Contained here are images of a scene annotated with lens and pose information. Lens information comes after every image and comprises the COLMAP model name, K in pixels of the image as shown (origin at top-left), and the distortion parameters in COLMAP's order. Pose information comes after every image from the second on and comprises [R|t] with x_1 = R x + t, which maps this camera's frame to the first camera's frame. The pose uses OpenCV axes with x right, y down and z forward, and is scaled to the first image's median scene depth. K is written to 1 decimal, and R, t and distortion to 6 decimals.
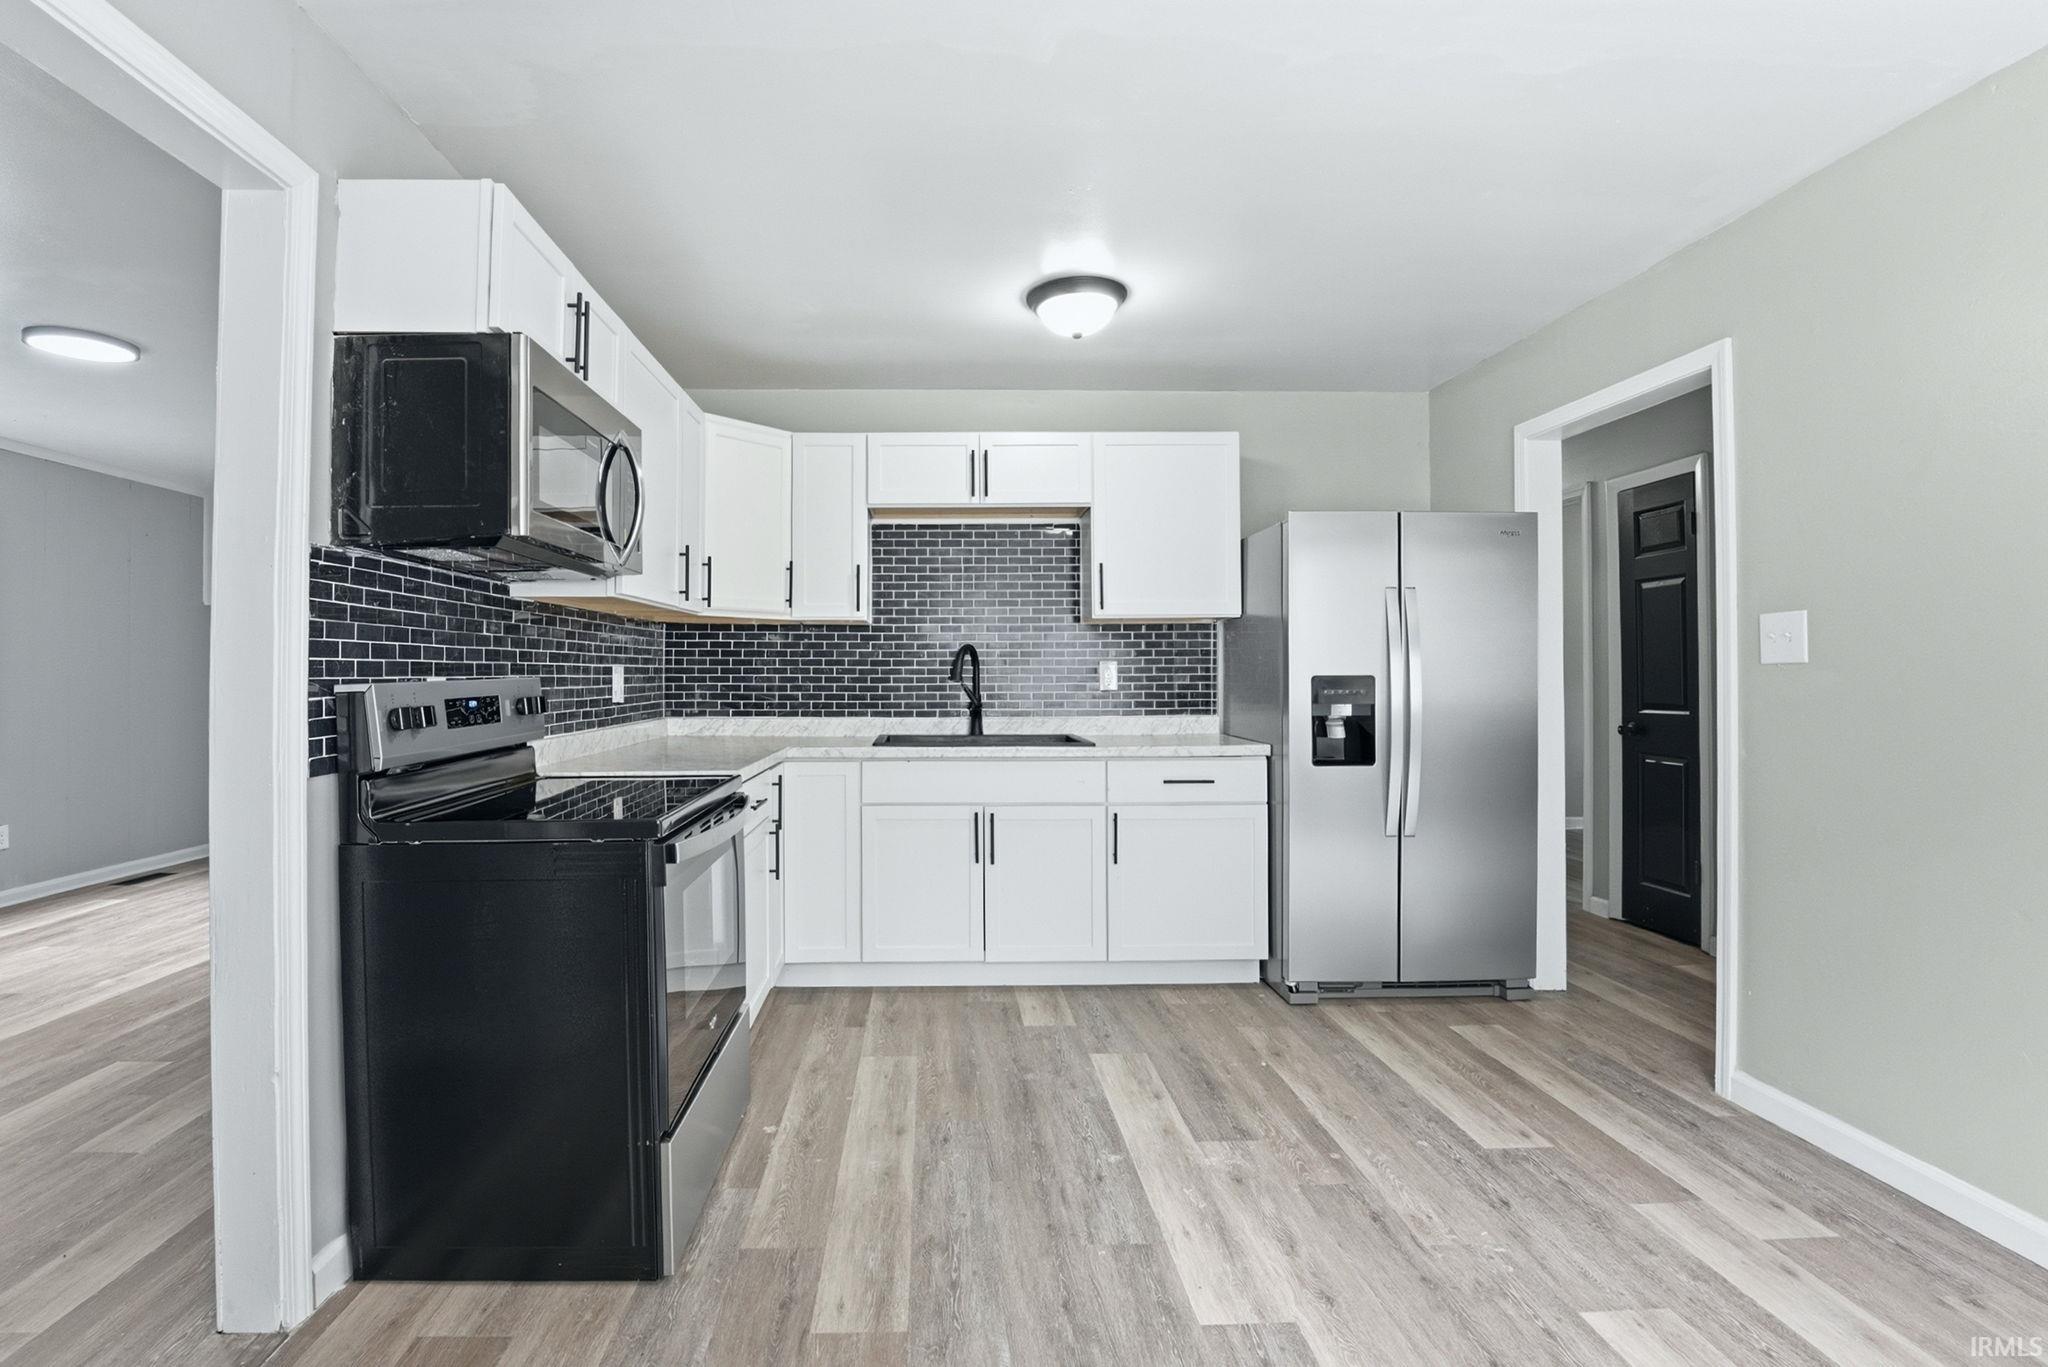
lens RADIAL K [[936.1, 0, 944.4], [0, 936.1, 665.2], [0, 0, 1]] dist [-0.025817, 0.001230]
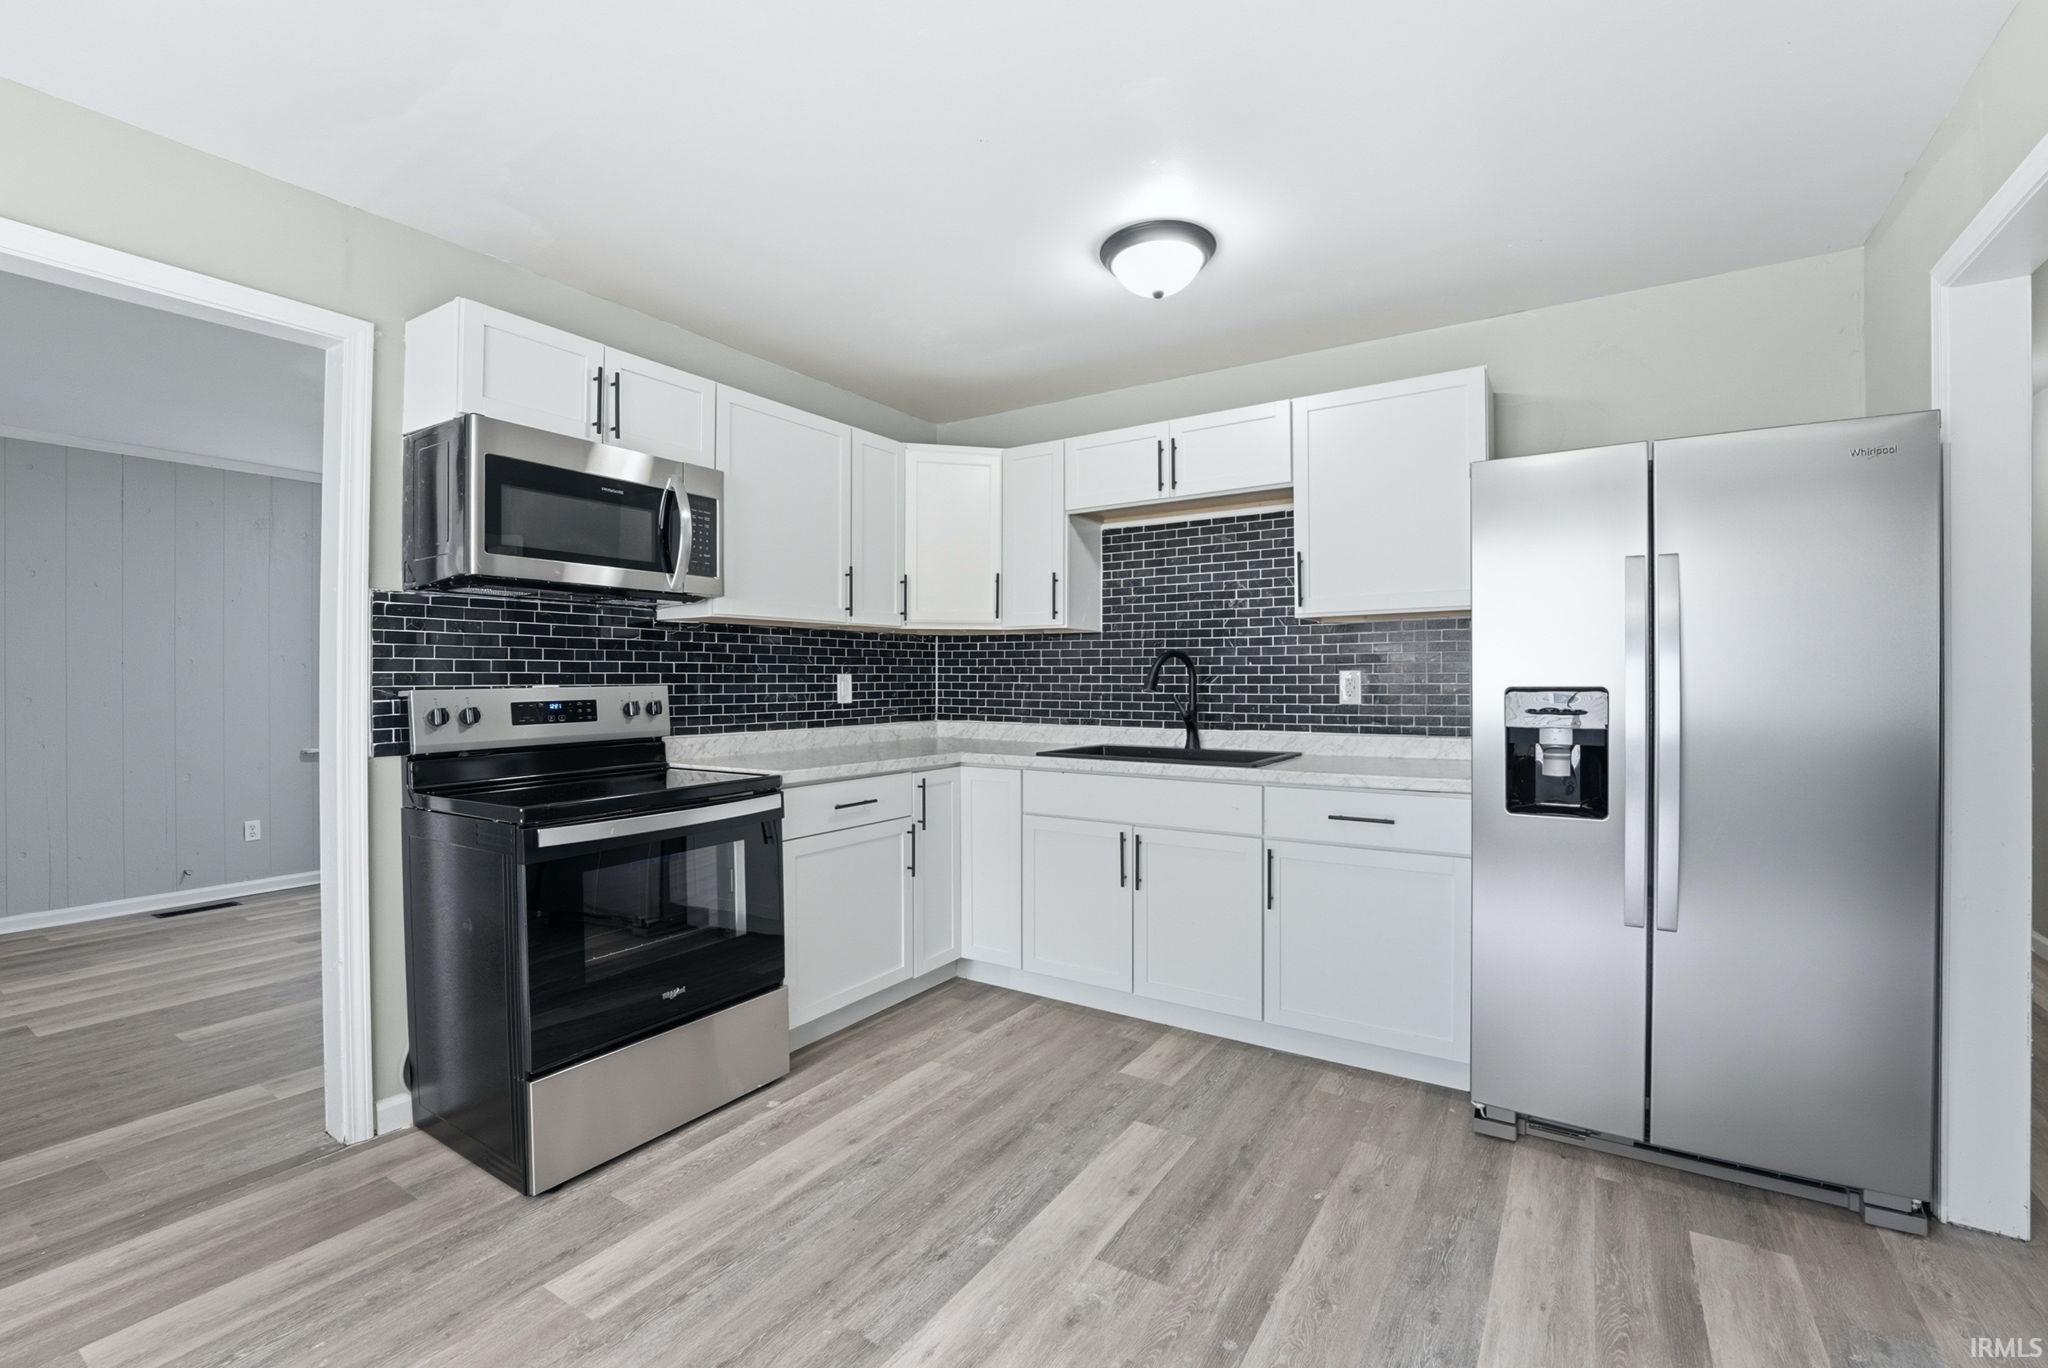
lens RADIAL K [[873.4, 0, 1034.2], [0, 873.4, 676.2], [0, 0, 1]] dist [-0.025399, 0.001888]
pose [[0.836974, -0.000804, -0.547242, 0.472970], [0.004018, 0.999981, 0.004675, -0.001673], [0.547228, -0.006111, 0.836961, 0.248801]]
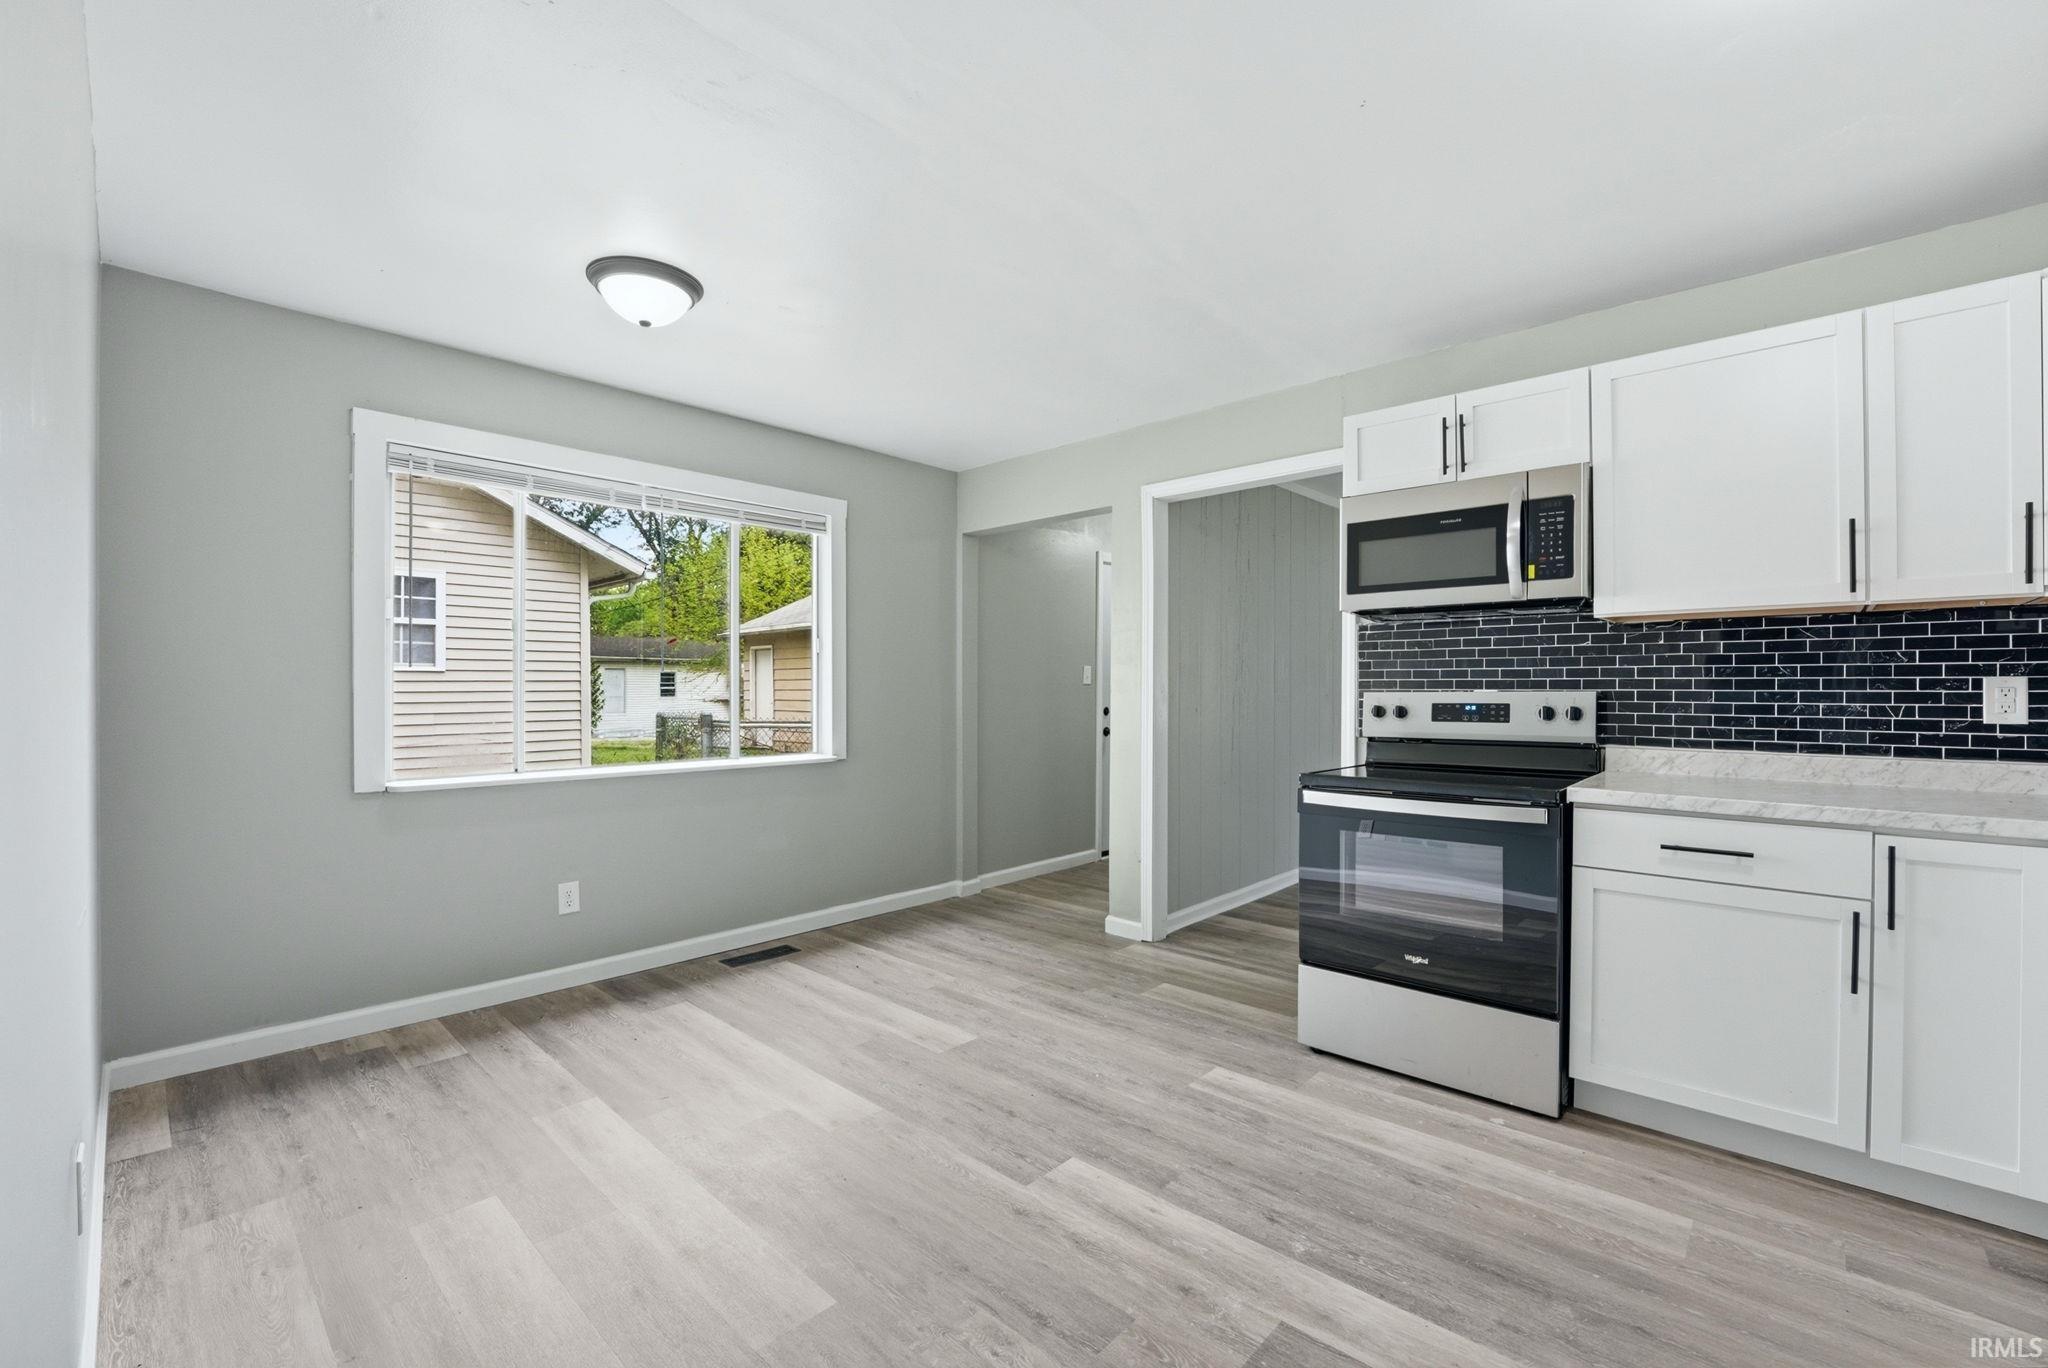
lens RADIAL K [[853.3, 0, 1048.1], [0, 853.3, 691.2], [0, 0, 1]] dist [-0.024583, 0.001047]
pose [[-0.674737, 0.008790, -0.738006, 0.655853], [0.008006, 0.999957, 0.004590, 0.002299], [0.738015, -0.002812, -0.674779, 0.970219]]
